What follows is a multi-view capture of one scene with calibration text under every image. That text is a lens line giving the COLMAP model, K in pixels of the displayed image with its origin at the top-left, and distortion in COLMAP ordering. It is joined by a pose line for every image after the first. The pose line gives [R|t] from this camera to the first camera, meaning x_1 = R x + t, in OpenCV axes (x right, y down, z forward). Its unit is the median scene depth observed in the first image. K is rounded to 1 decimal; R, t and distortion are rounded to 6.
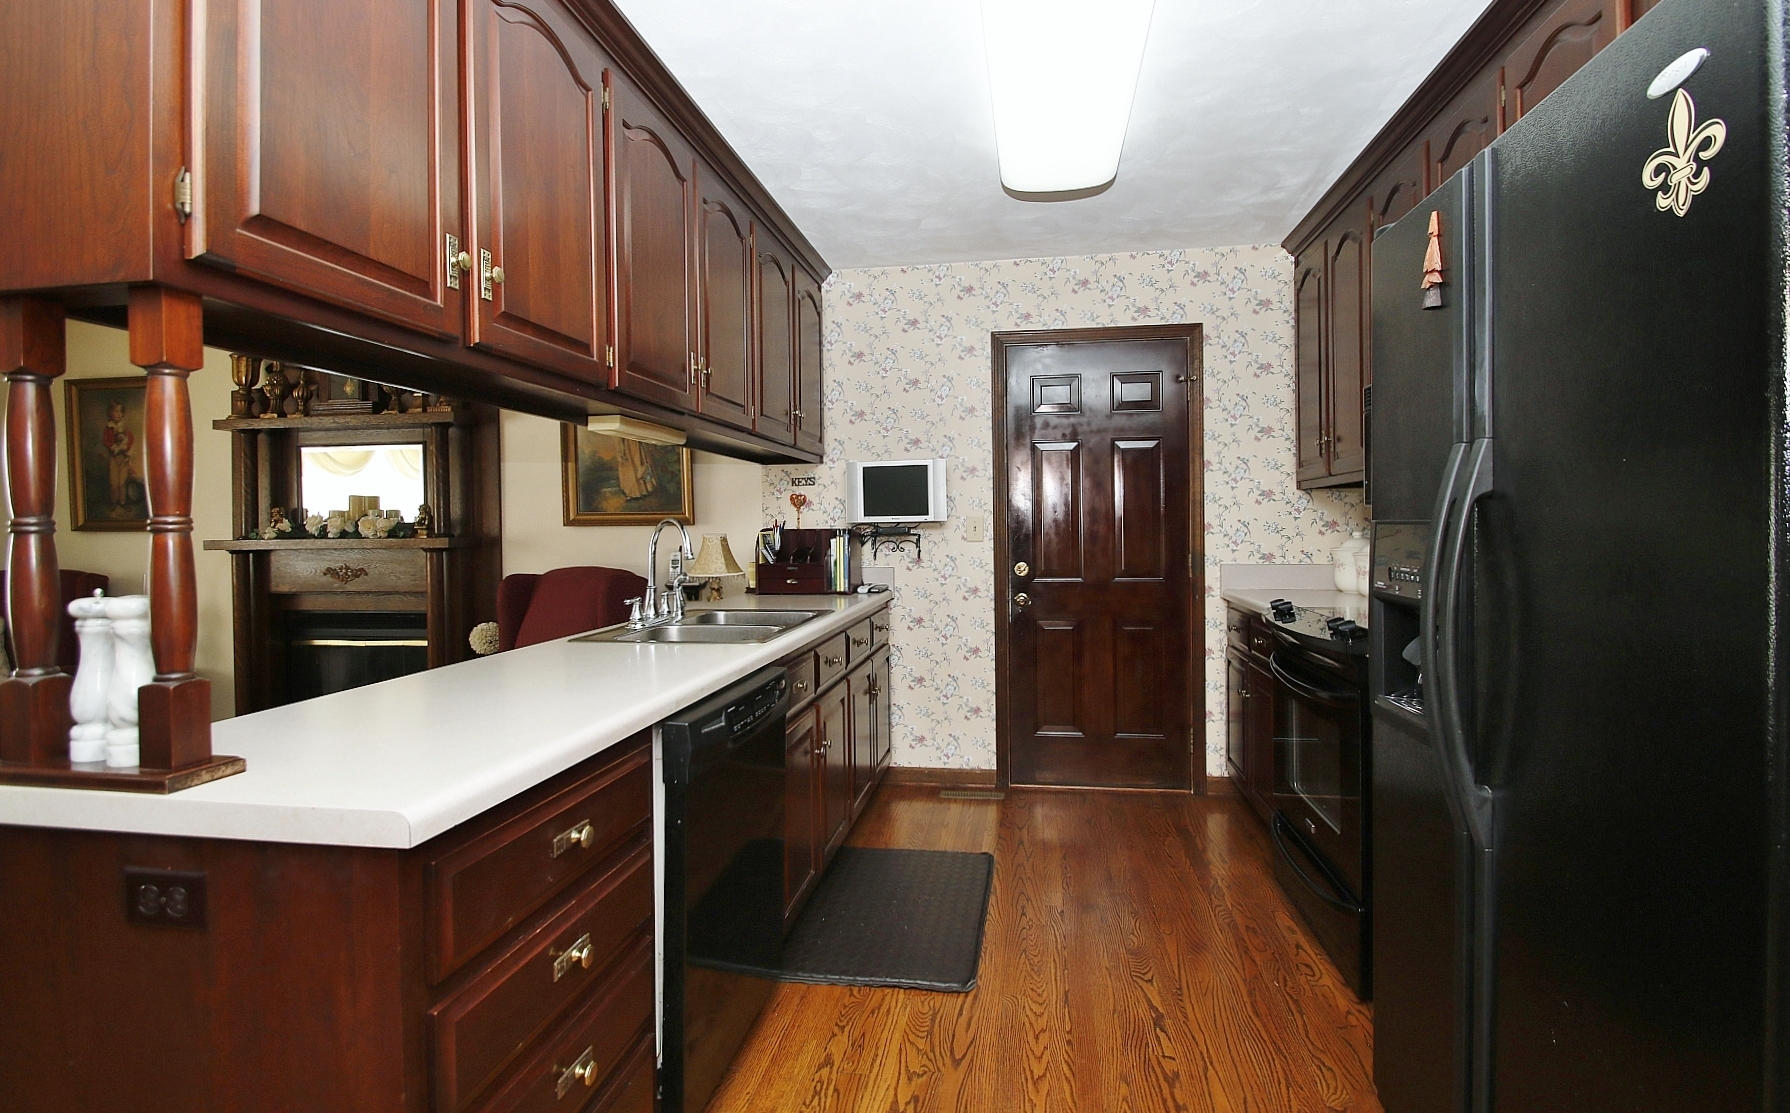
lens RADIAL K [[831.8, 0, 912.7], [0, 831.8, 529.7], [0, 0, 1]] dist [0.020687, -0.020079]
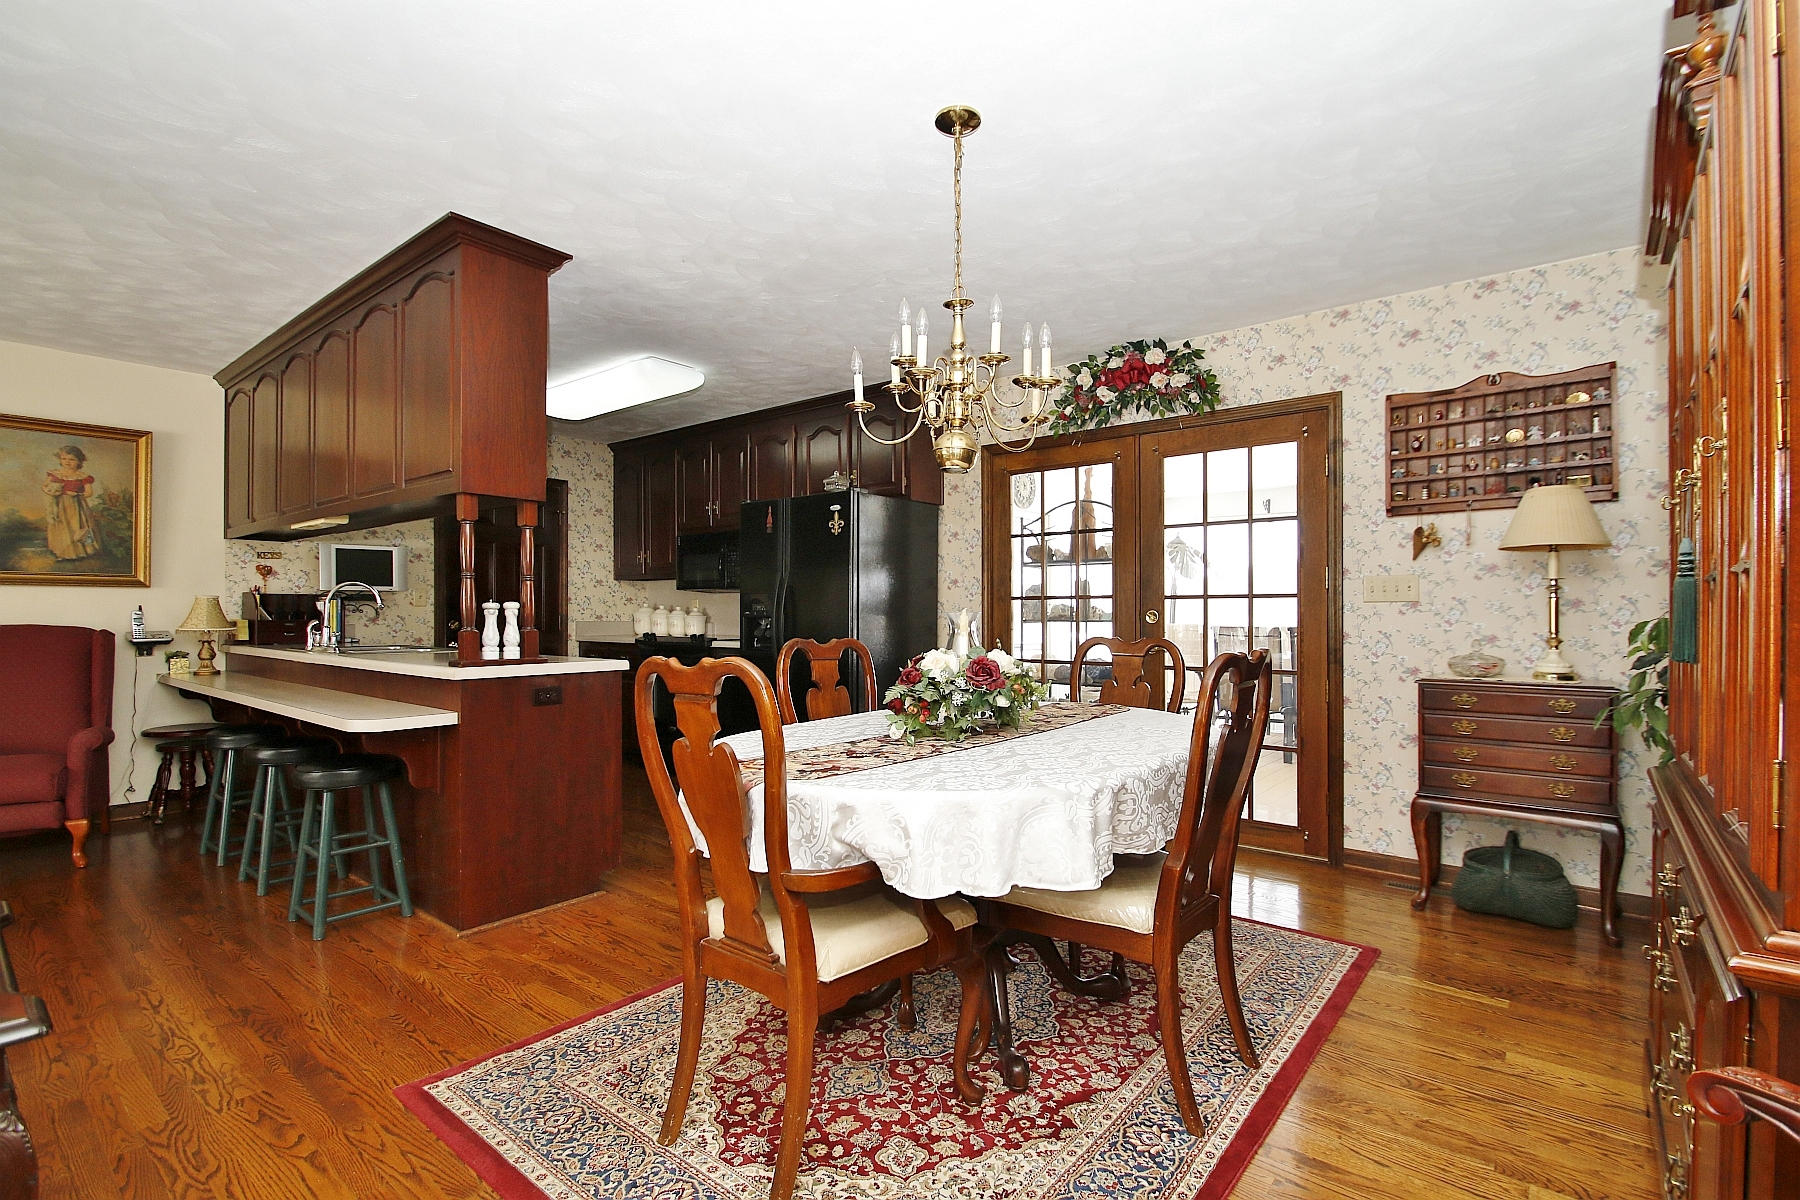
lens RADIAL K [[830.5, 0, 919.0], [0, 830.5, 614.0], [0, 0, 1]] dist [0.002959, -0.010977]
pose [[0.495657, 0.009789, 0.868463, -0.734987], [-0.002539, 0.999949, -0.009822, 0.039571], [-0.868515, 0.002663, 0.495656, -0.450740]]
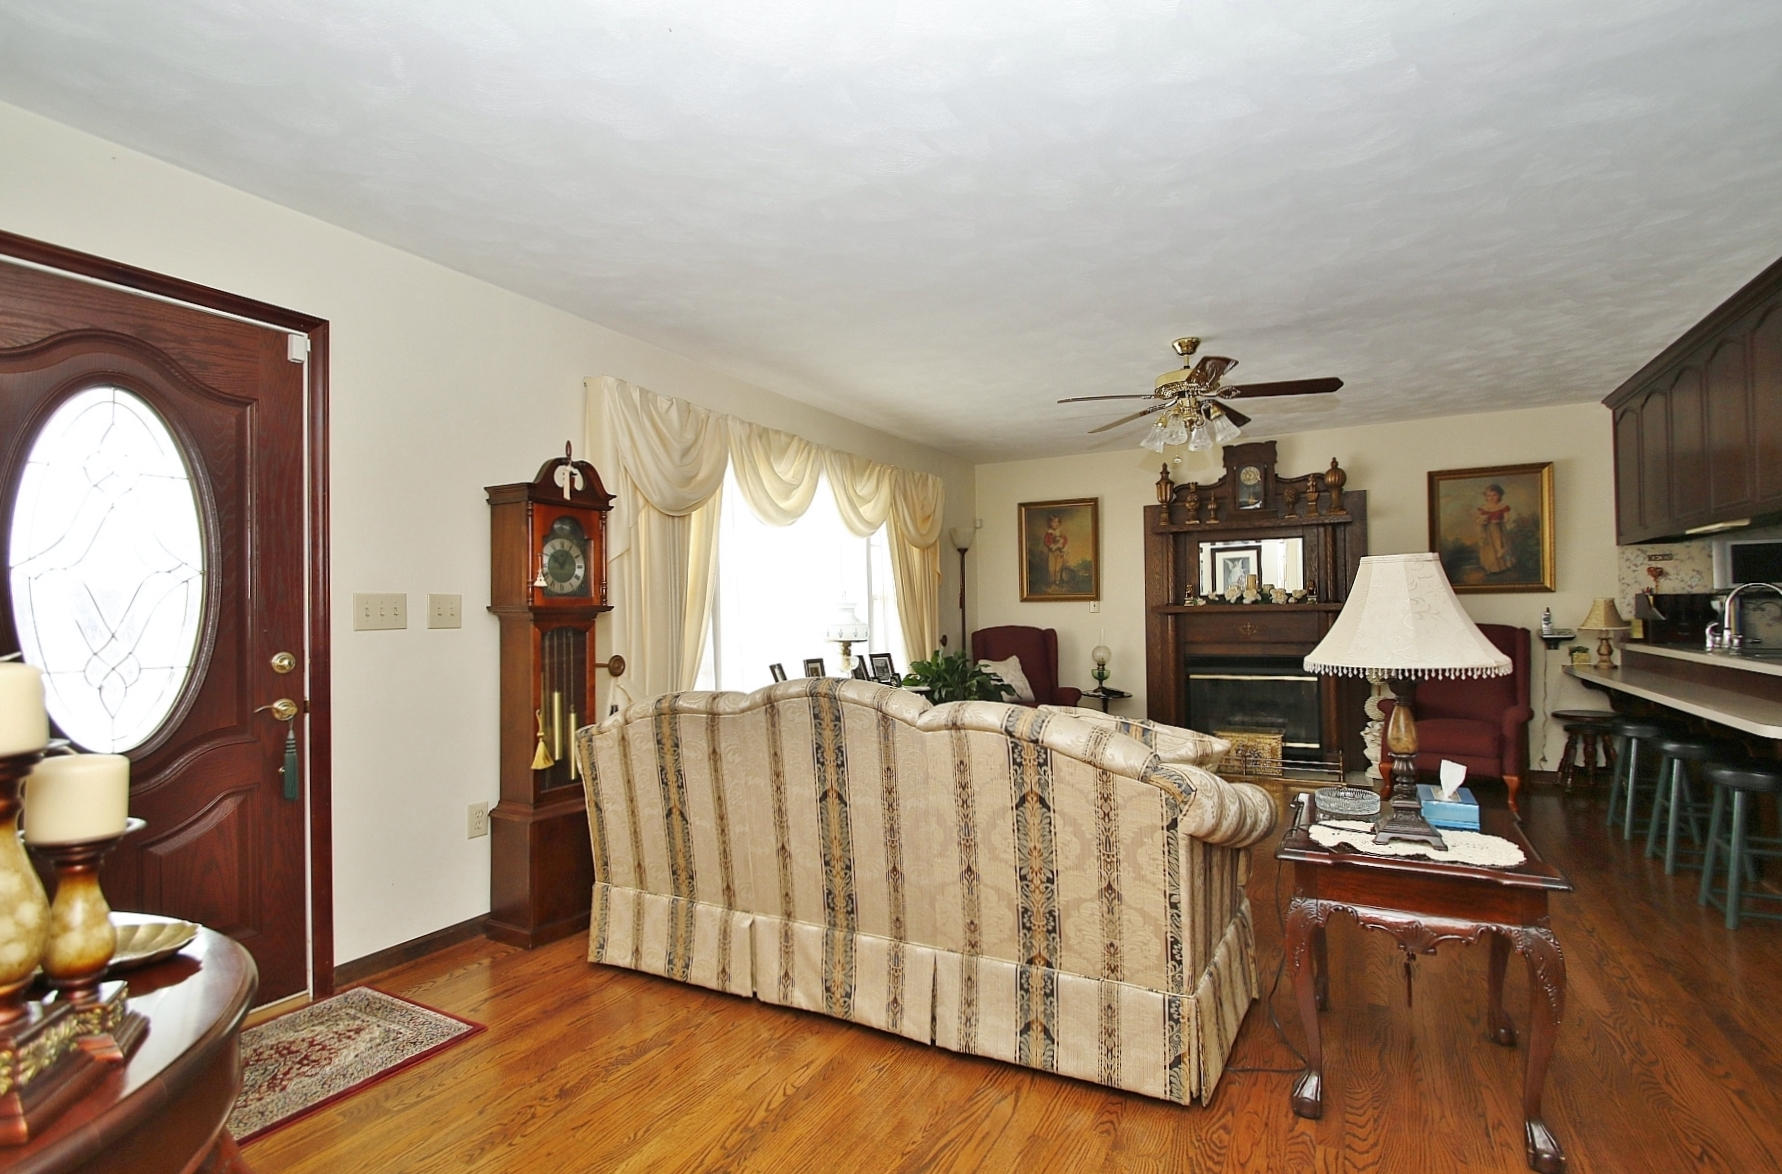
lens RADIAL K [[835.1, 0, 906.0], [0, 835.1, 596.6], [0, 0, 1]] dist [0.013916, -0.015512]
pose [[0.945326, -0.008515, -0.326016, -0.831640], [0.002836, 0.999836, -0.017889, 0.023227], [0.326115, 0.015986, 0.945195, -0.613996]]
